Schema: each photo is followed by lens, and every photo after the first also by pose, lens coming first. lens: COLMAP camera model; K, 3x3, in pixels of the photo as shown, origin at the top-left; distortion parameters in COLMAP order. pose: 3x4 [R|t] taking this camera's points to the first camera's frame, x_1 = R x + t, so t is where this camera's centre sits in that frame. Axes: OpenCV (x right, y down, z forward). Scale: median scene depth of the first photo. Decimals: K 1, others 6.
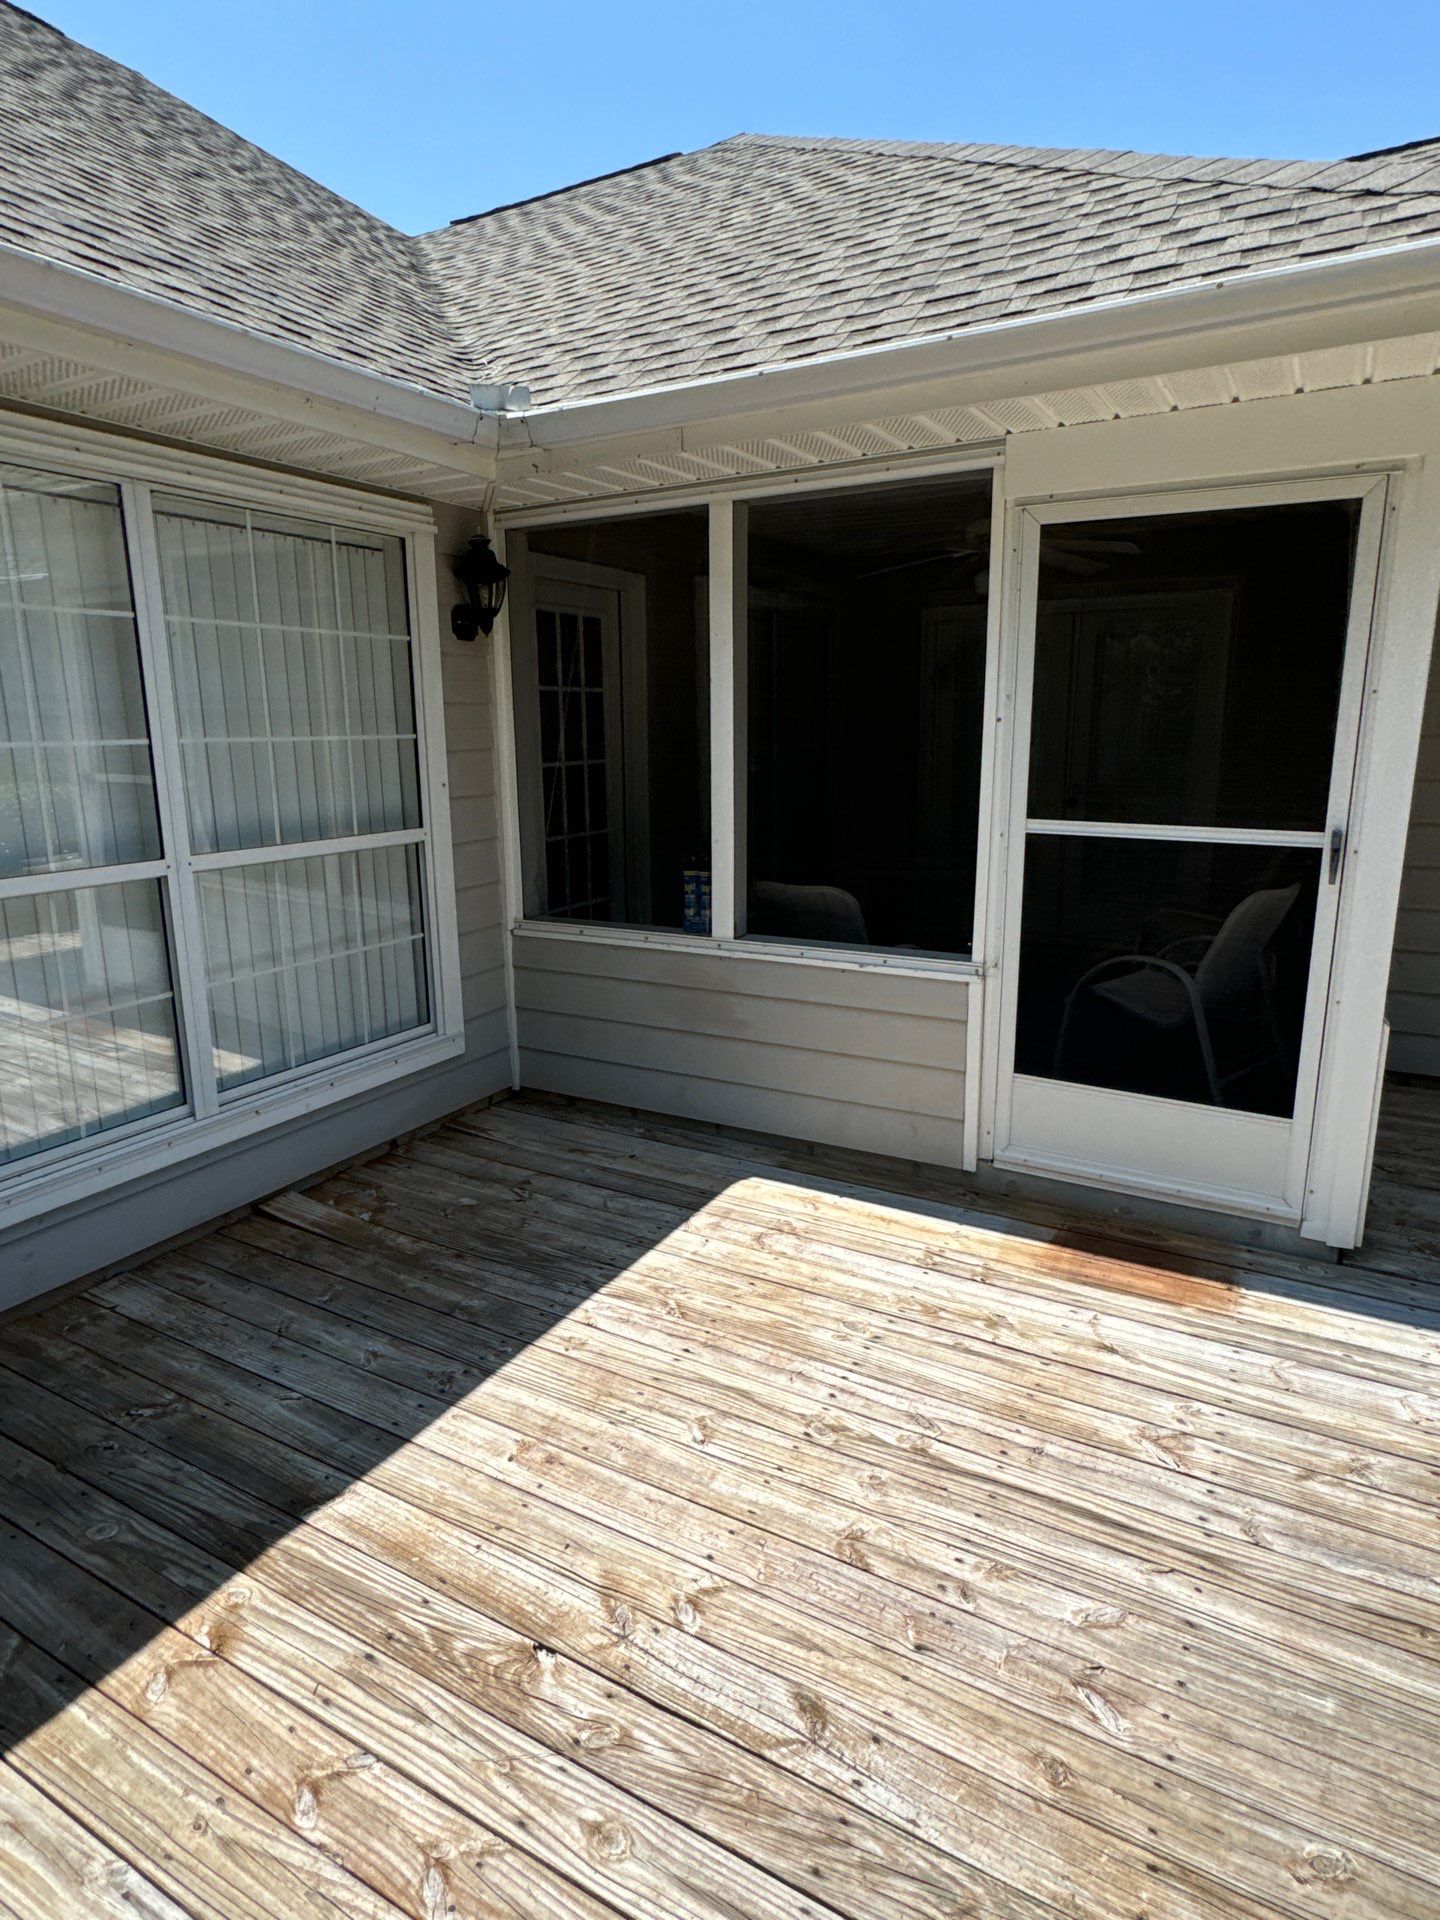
lens RADIAL K [[1055.1, 0, 717.3], [0, 1055.1, 959.1], [0, 0, 1]] dist [-0.003895, 0.001357]
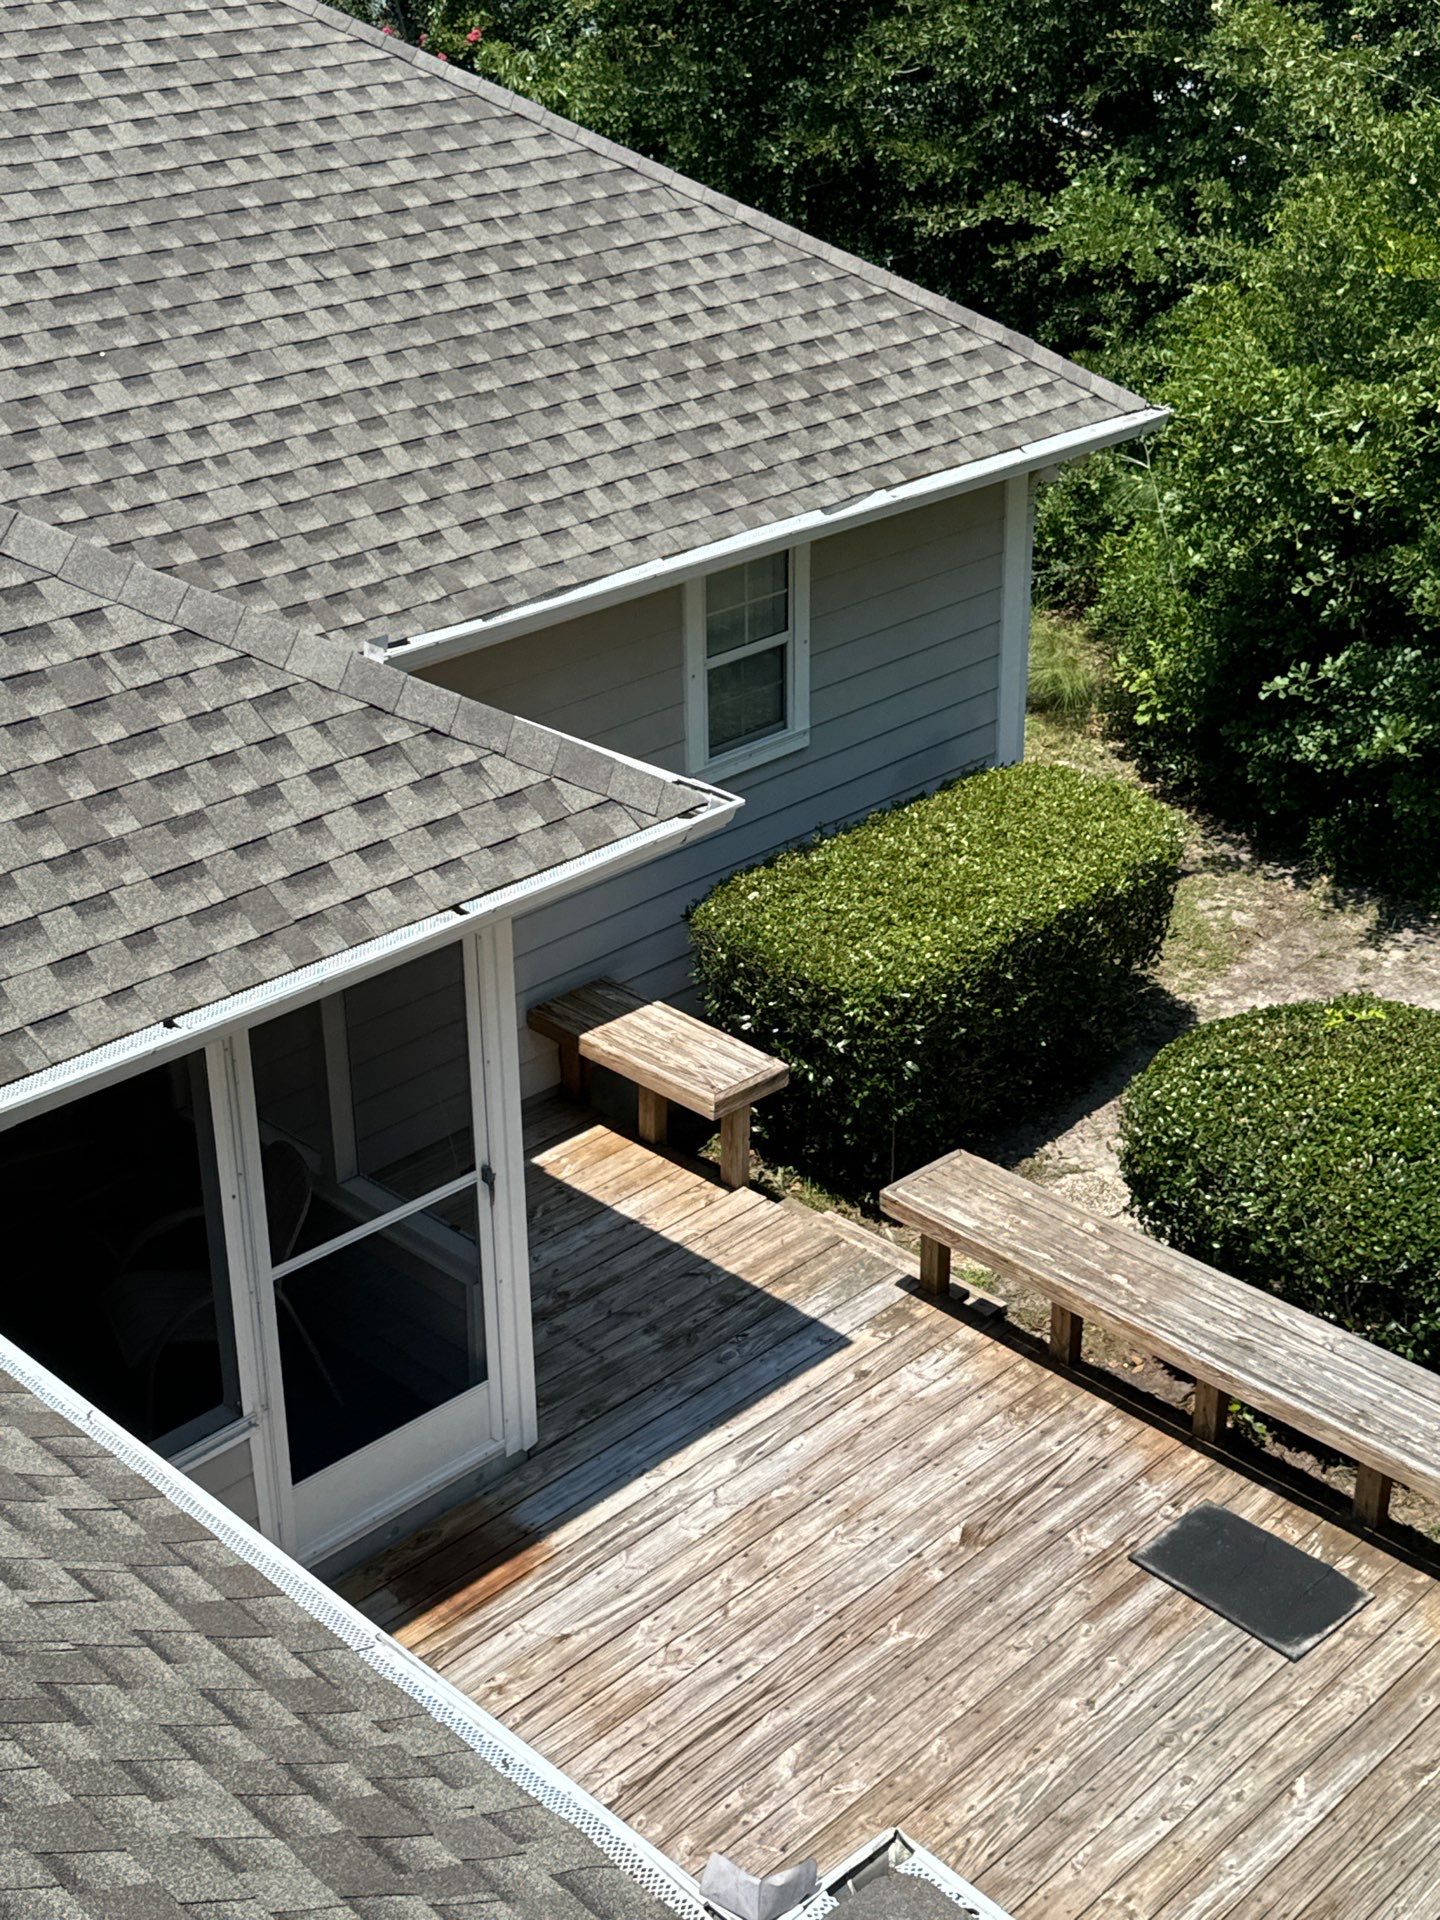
lens RADIAL K [[2503.7, 0, 716.7], [0, 2503.7, 961.6], [0, 0, 1]] dist [0.149054, 0.000000]
pose [[0.261781, -0.427769, 0.865150, -1.780053], [0.210816, 0.900108, 0.381264, -1.414919], [-0.941821, 0.082580, 0.325811, -0.209943]]
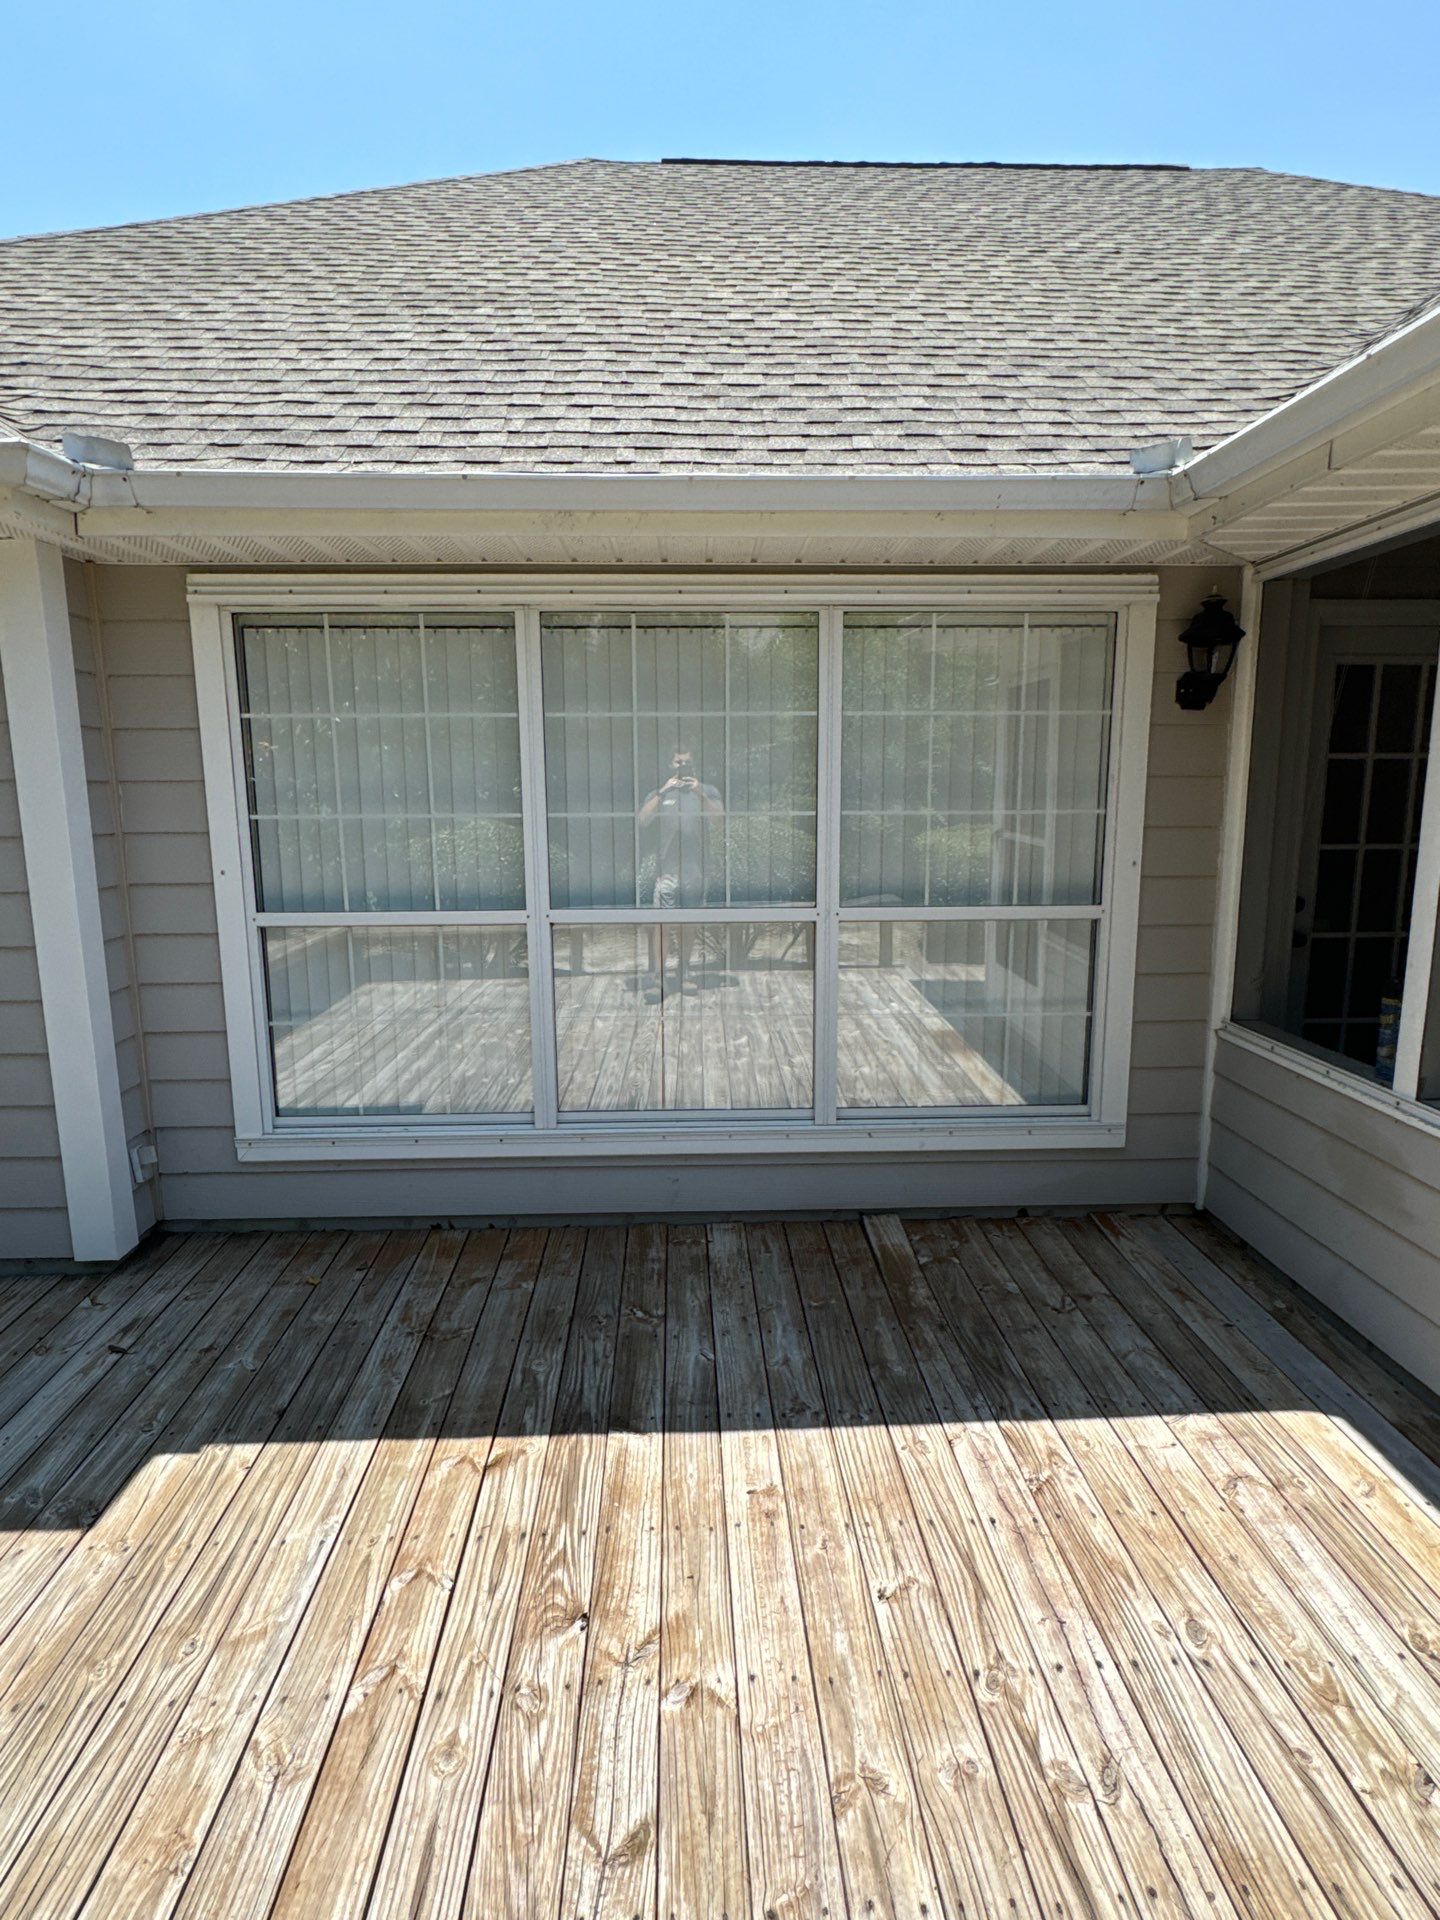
lens RADIAL K [[1055.1, 0, 720.4], [0, 1055.1, 960.1], [0, 0, 1]] dist [-0.003895, 0.001357]
pose [[0.533838, 0.148300, -0.832481, 0.518095], [-0.186921, 0.980842, 0.054865, -0.093495], [0.824668, 0.126319, 0.551331, 0.275431]]
